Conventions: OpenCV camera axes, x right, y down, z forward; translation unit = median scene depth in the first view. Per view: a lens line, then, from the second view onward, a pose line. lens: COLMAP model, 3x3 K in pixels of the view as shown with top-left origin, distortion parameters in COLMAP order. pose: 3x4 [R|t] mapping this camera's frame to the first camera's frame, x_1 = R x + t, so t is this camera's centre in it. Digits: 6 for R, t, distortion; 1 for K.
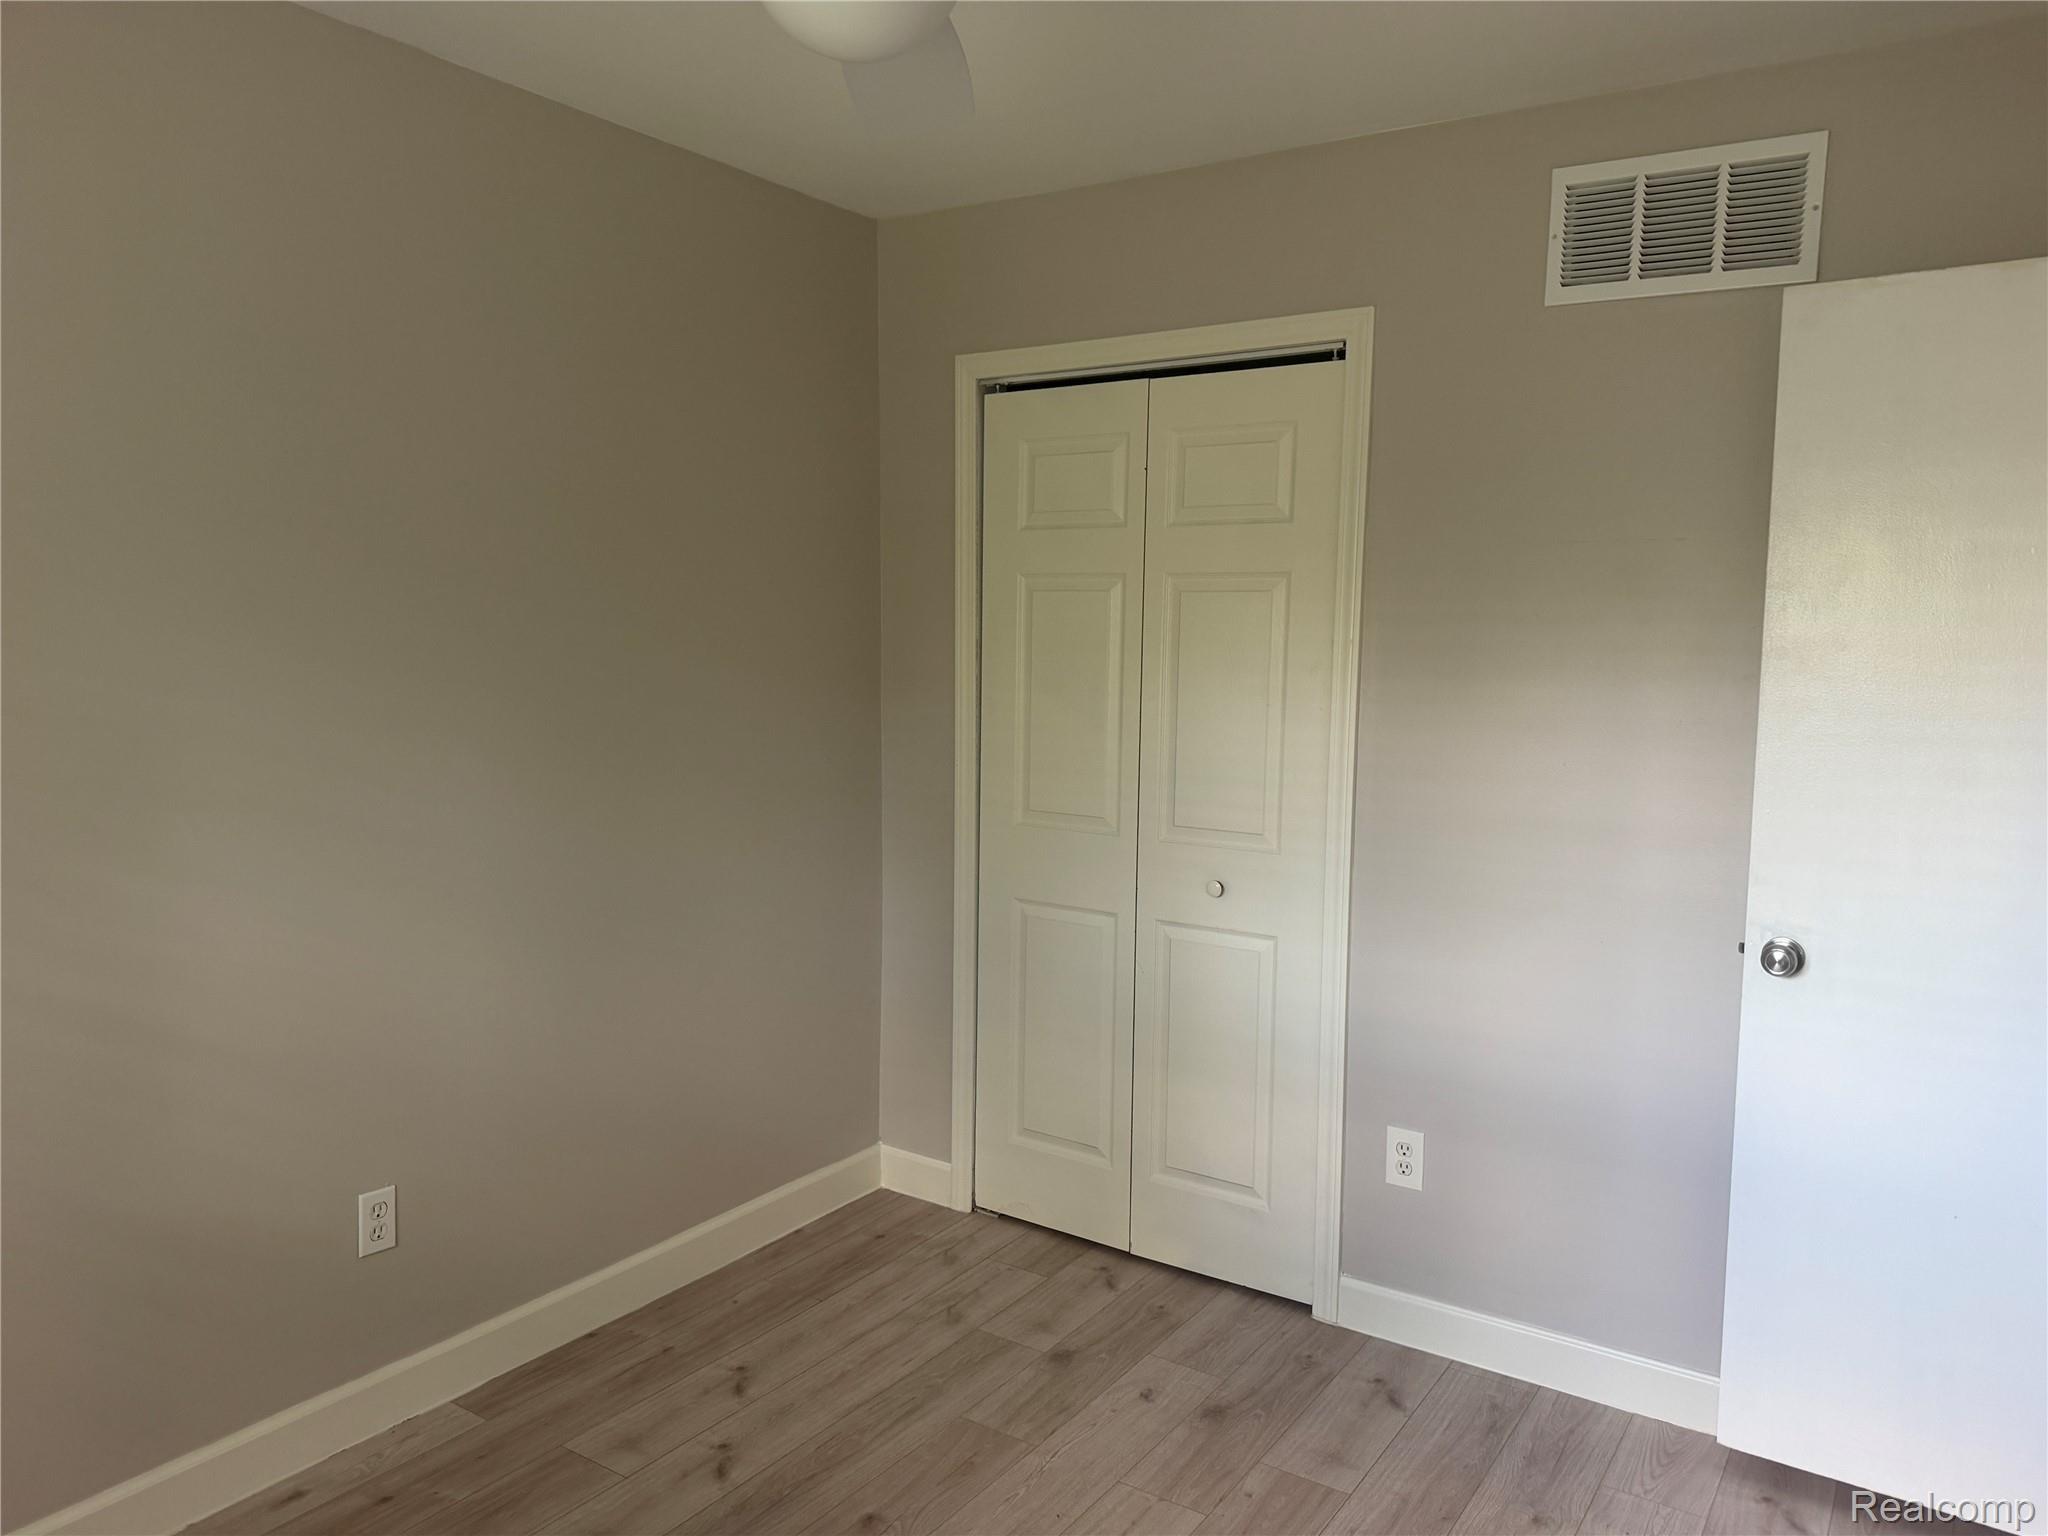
lens RADIAL K [[1472.5, 0, 1022.2], [0, 1472.5, 767.1], [0, 0, 1]] dist [-0.004711, -0.018638]
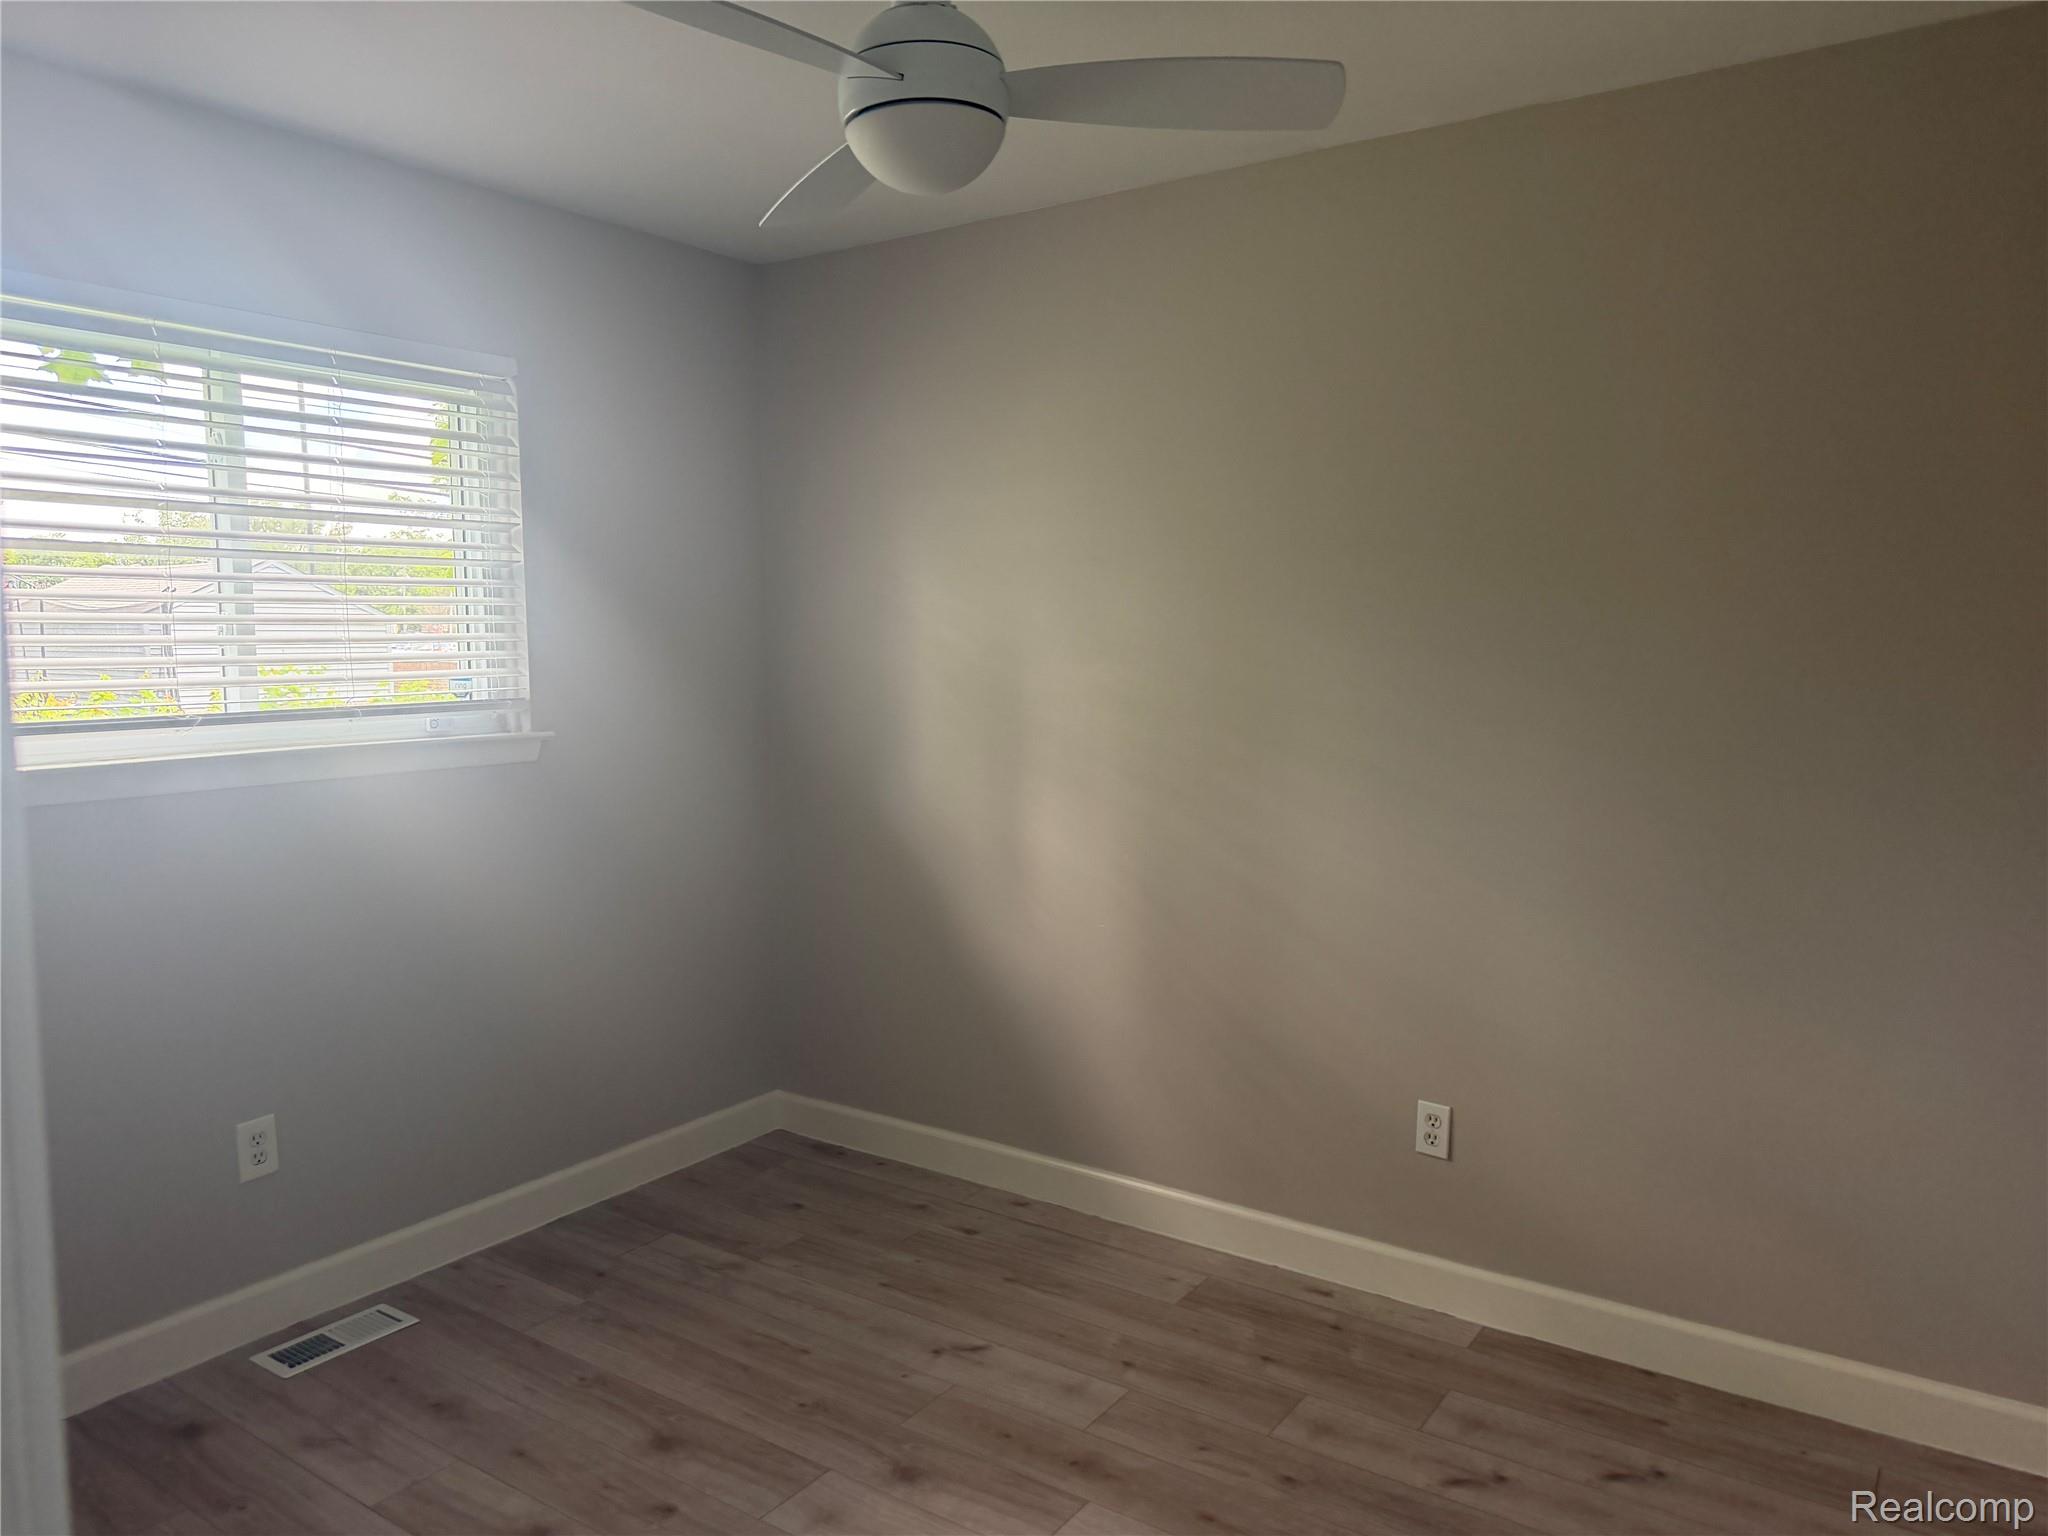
lens RADIAL K [[1451.3, 0, 1032.6], [0, 1451.3, 772.0], [0, 0, 1]] dist [0.118276, -0.161504]
pose [[-0.017149, 0.087949, -0.995977, 0.704259], [-0.098954, 0.991084, 0.089221, -0.050508], [0.994944, 0.100086, -0.008293, 0.635686]]
